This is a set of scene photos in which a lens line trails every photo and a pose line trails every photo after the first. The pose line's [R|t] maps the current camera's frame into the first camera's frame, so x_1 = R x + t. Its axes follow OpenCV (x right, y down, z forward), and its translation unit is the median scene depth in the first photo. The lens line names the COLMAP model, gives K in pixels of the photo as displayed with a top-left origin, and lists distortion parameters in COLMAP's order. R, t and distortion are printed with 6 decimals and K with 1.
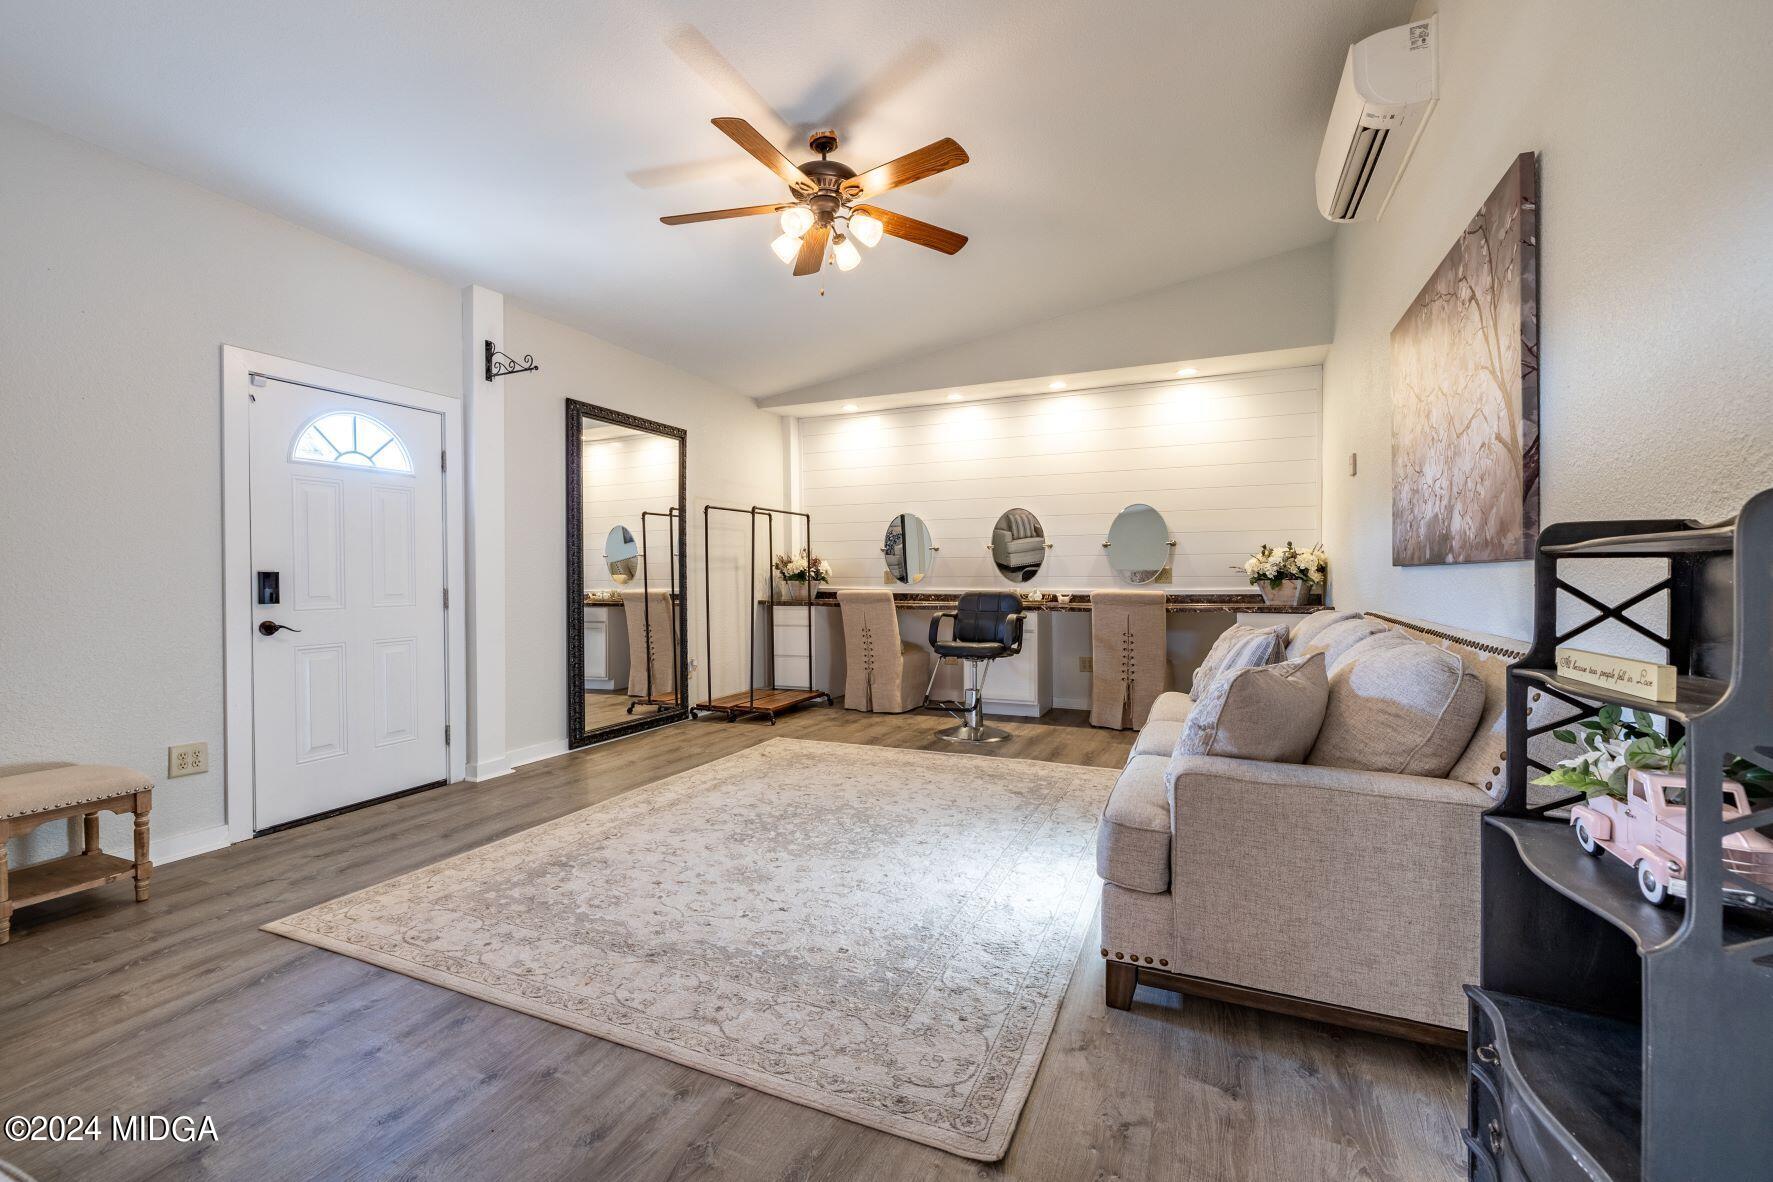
lens RADIAL K [[754.7, 0, 886.5], [0, 754.7, 591.0], [0, 0, 1]] dist [-0.000691, 0.000126]
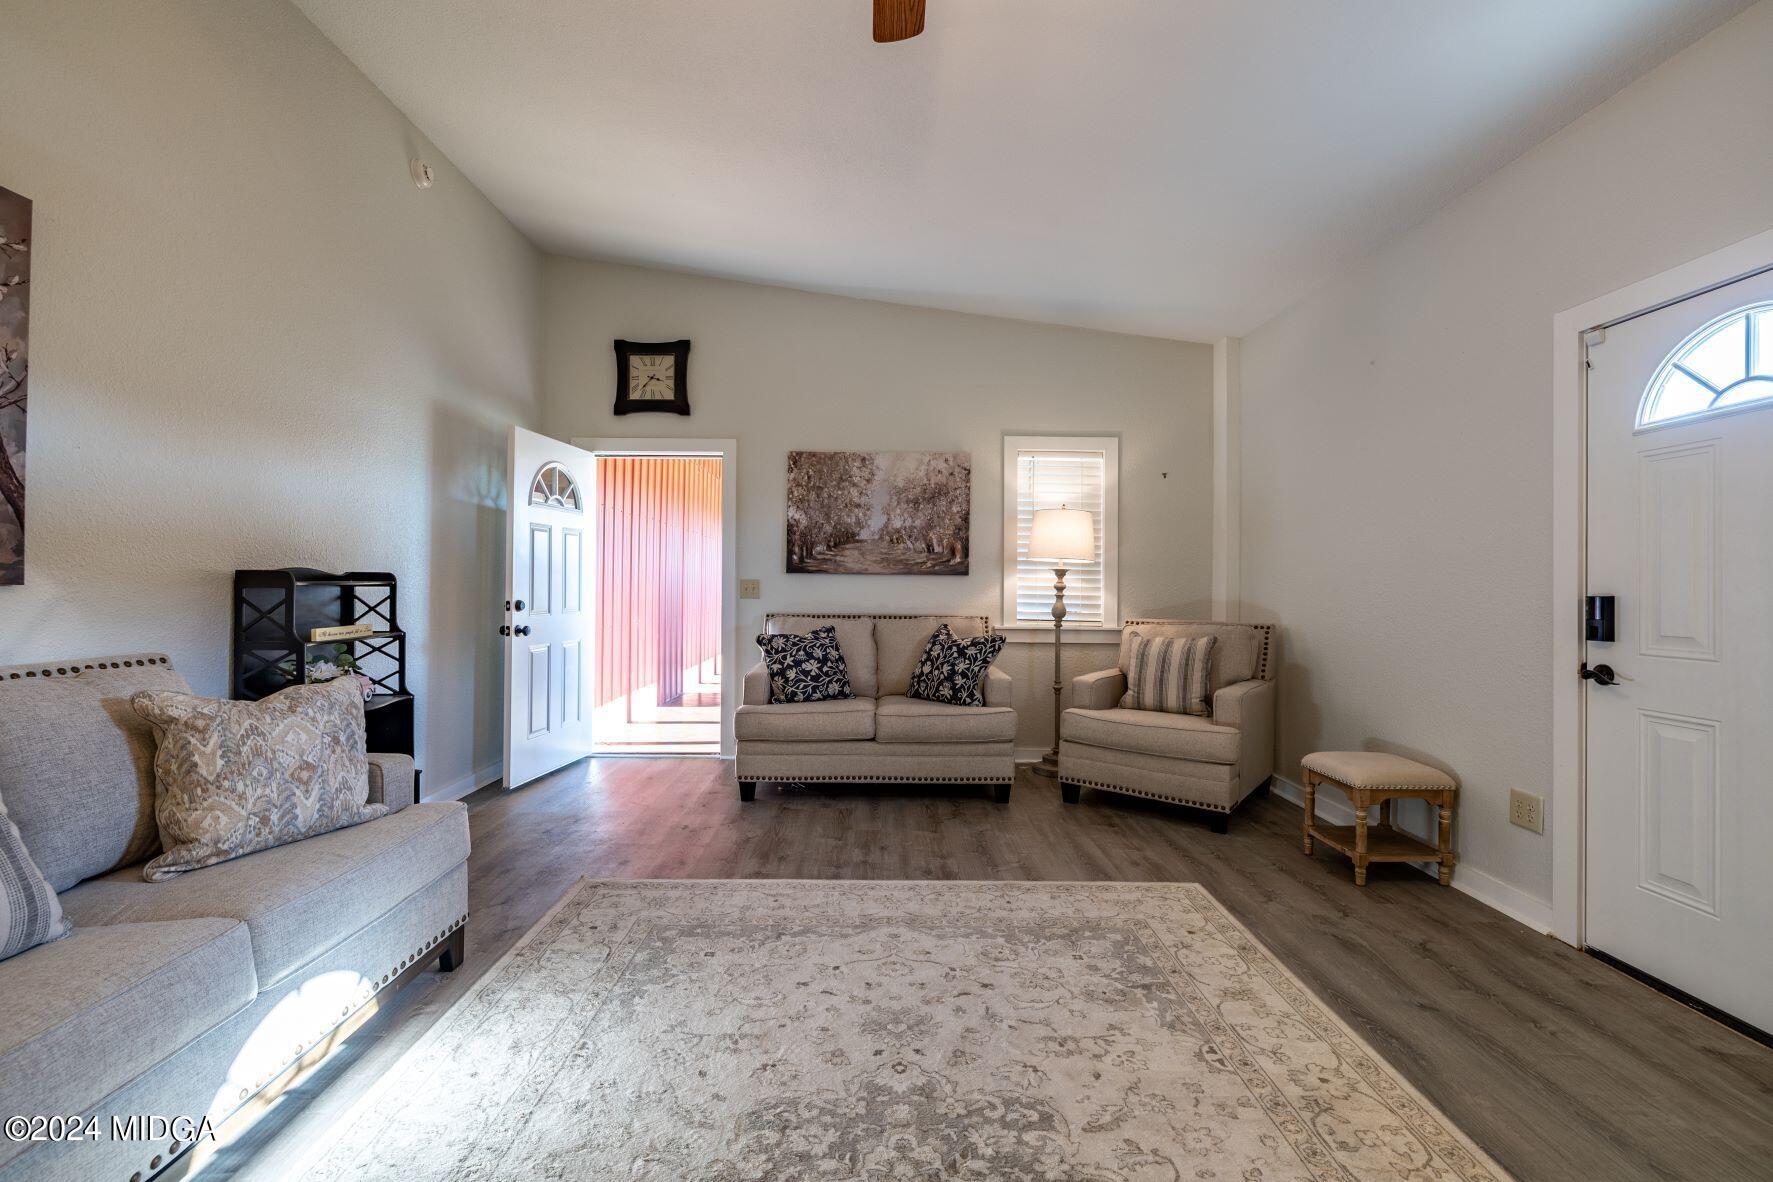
lens RADIAL K [[754.7, 0, 886.5], [0, 754.7, 591.0], [0, 0, 1]] dist [-0.000691, 0.000126]
pose [[-0.913636, -0.000516, -0.406533, 0.115146], [-0.011119, 0.999657, 0.023719, -0.046986], [0.406381, 0.026190, -0.913328, 1.620000]]
